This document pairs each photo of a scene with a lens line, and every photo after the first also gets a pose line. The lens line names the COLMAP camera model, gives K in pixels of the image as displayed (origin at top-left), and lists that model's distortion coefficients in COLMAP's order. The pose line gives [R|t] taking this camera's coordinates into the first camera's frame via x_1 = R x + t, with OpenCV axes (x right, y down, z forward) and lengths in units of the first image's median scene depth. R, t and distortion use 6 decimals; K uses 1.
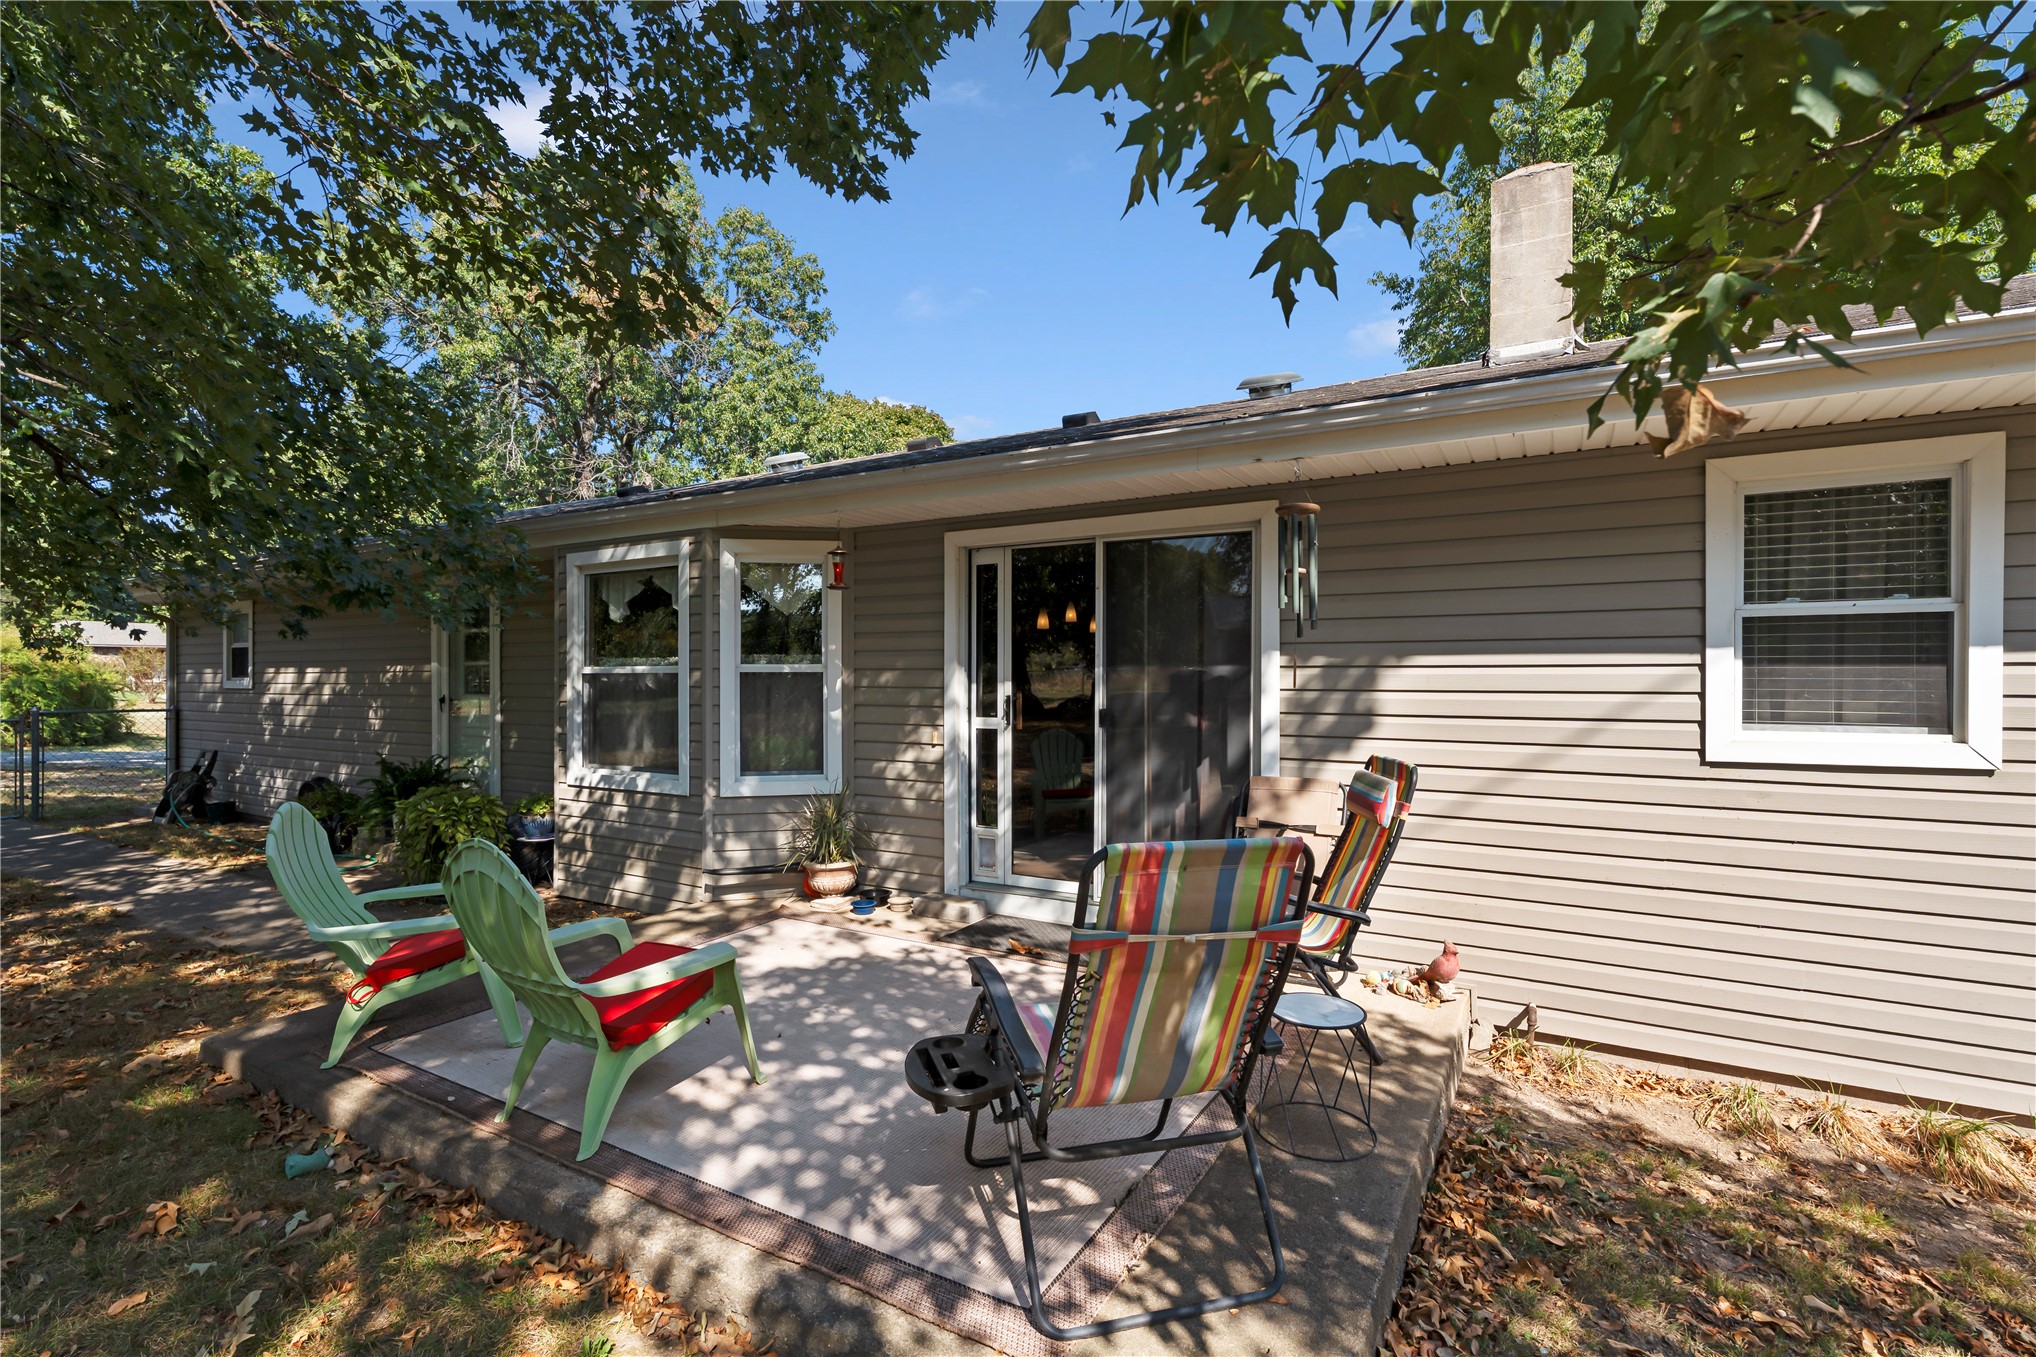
lens RADIAL K [[922.9, 0, 1010.8], [0, 922.9, 676.3], [0, 0, 1]] dist [-0.004388, 0.000242]
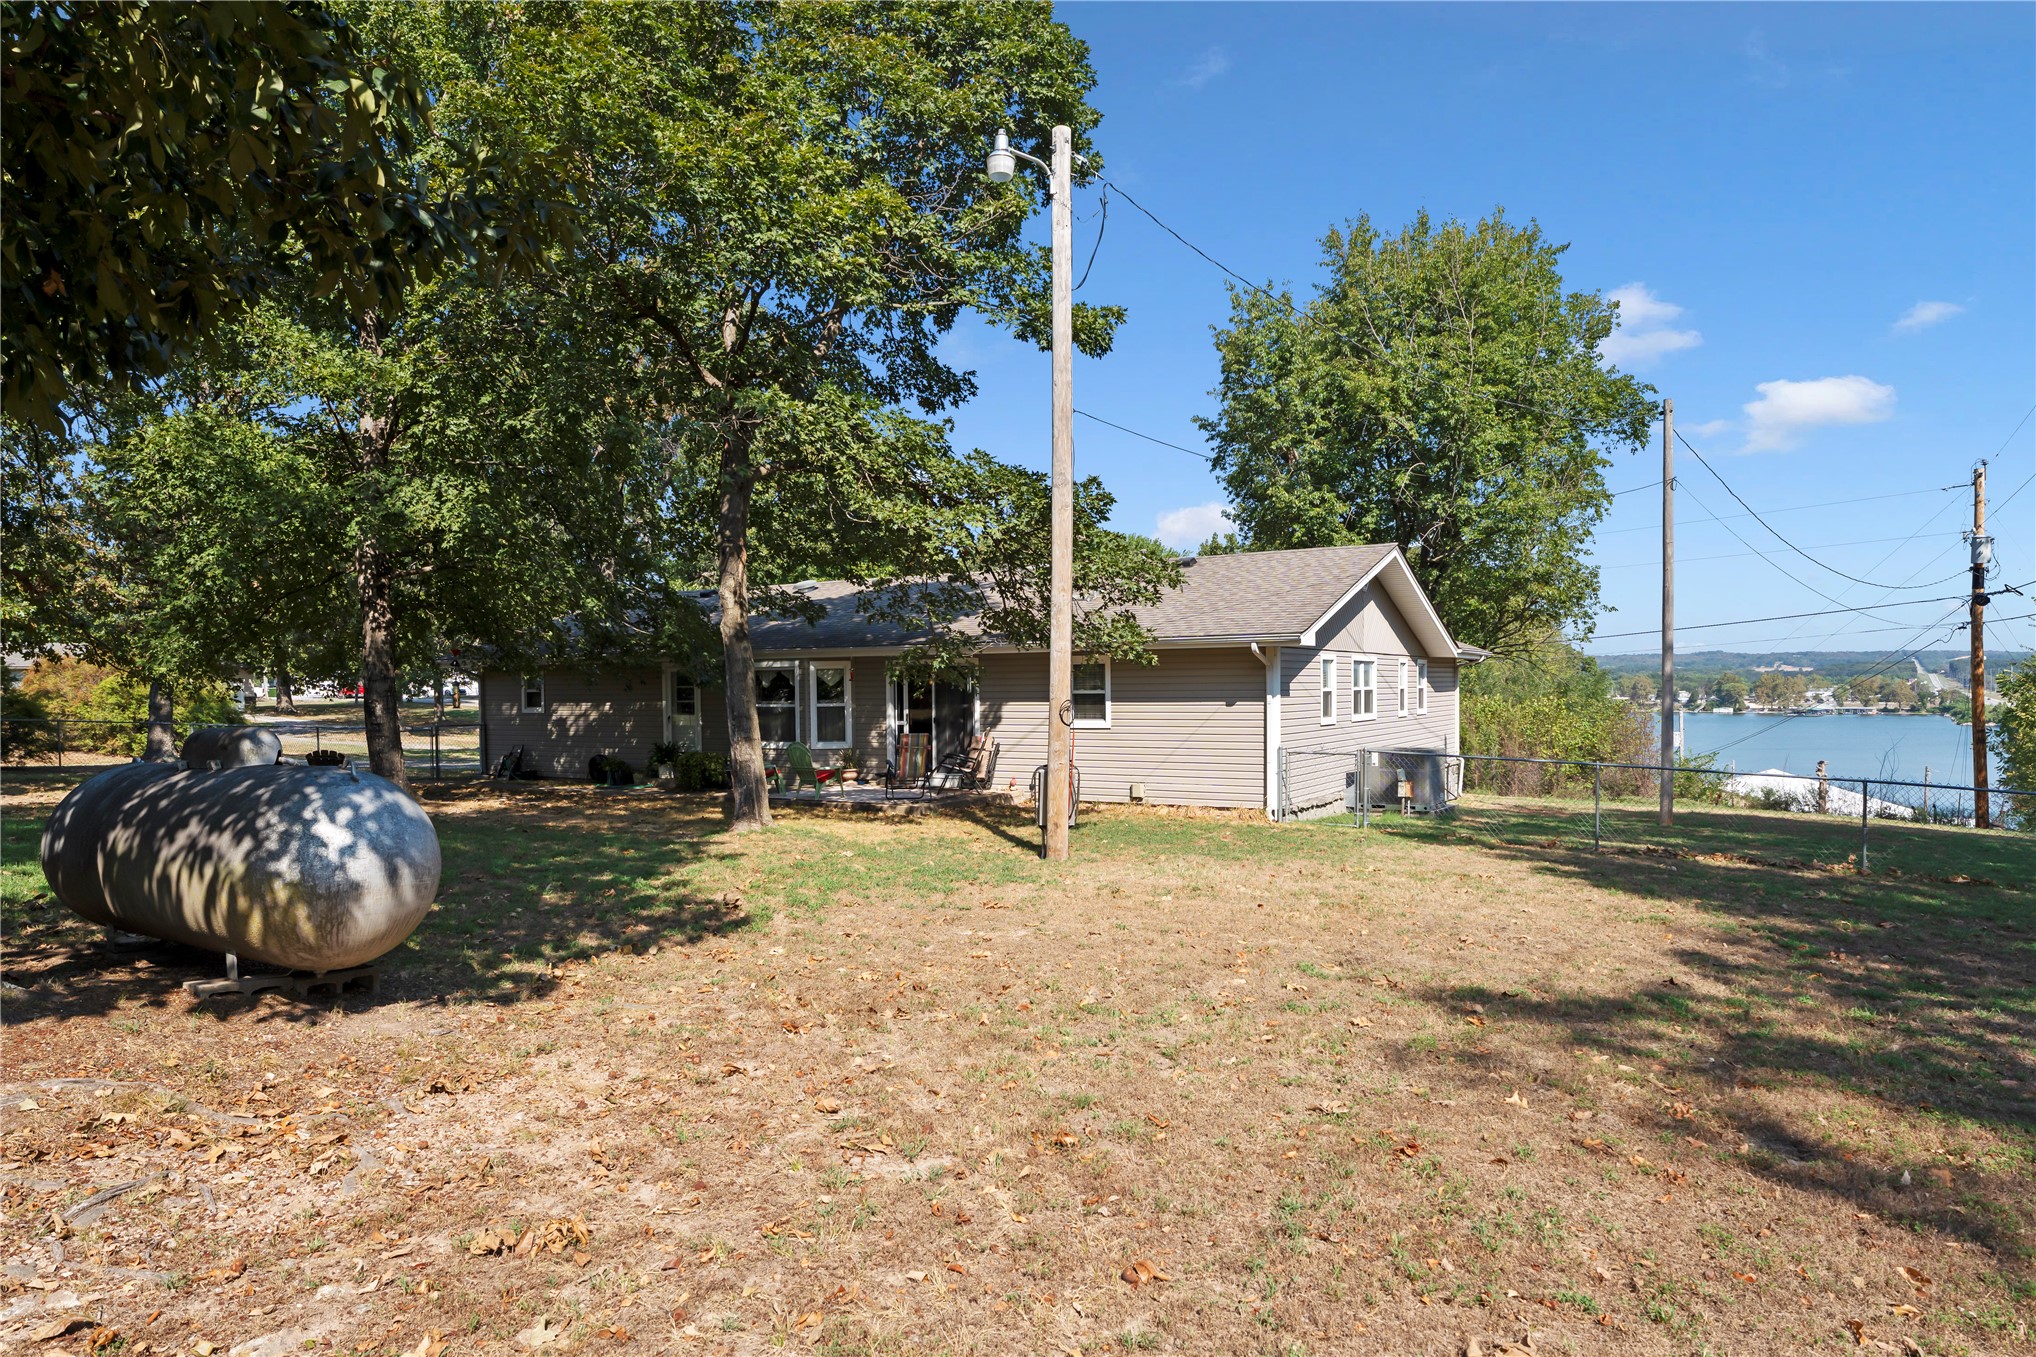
lens RADIAL K [[1242.7, 0, 1025.8], [0, 1242.7, 687.2], [0, 0, 1]] dist [0.000698, -0.000457]
pose [[0.999400, -0.005678, 0.034169, 0.243625], [0.005857, 0.999970, -0.005147, -0.042555], [-0.034139, 0.005344, 0.999403, -3.084331]]
